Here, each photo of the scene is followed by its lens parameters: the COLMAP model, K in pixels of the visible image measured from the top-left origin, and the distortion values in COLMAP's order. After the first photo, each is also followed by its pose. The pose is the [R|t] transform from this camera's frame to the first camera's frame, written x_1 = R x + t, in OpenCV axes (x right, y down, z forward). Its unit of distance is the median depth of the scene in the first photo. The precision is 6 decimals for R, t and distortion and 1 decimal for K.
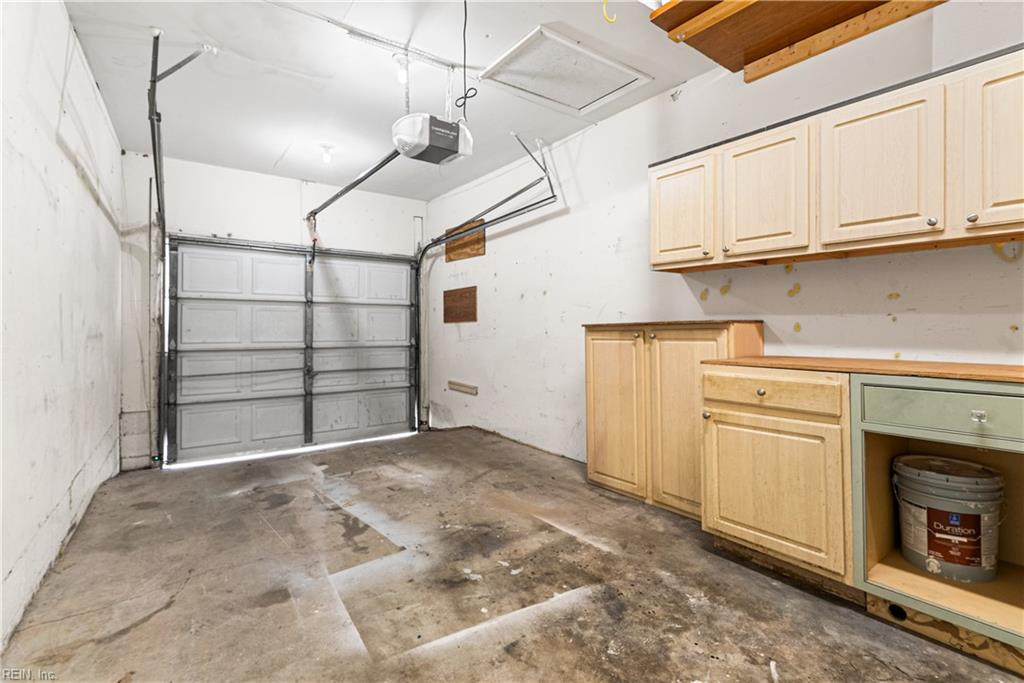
lens RADIAL K [[467.6, 0, 511.2], [0, 467.6, 330.4], [0, 0, 1]] dist [-0.002905, 0.001276]
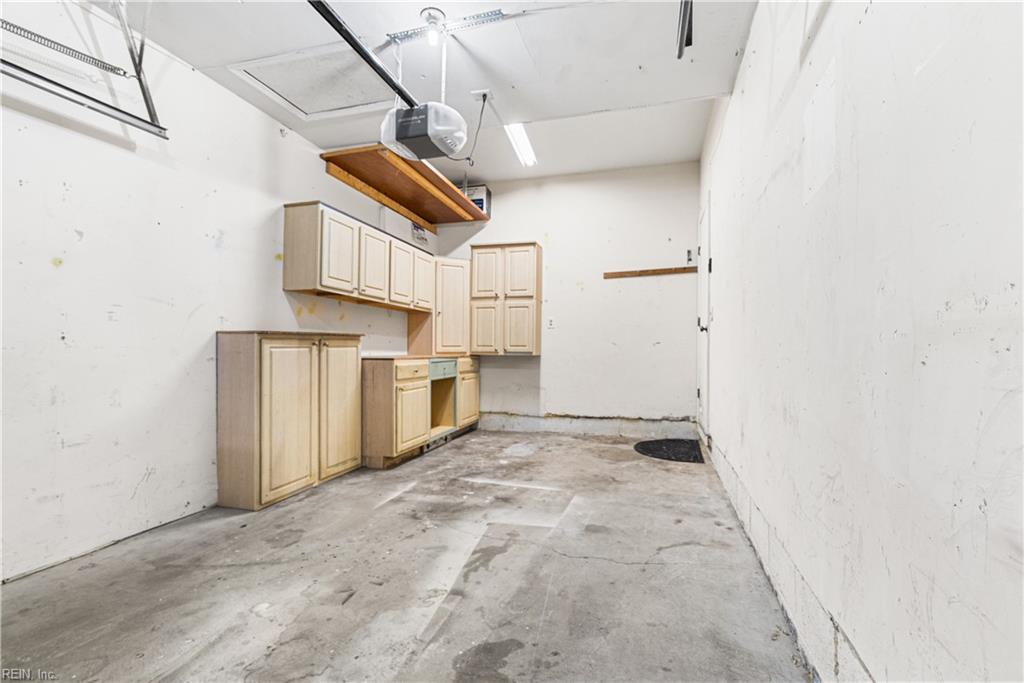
lens RADIAL K [[472.8, 0, 512.0], [0, 472.8, 341.5], [0, 0, 1]] dist [-0.000583, 0.000634]
pose [[-0.613866, 0.014987, 0.789268, -1.087720], [-0.000726, 0.999809, -0.019550, 0.032255], [-0.789410, -0.012574, -0.613738, 1.523637]]
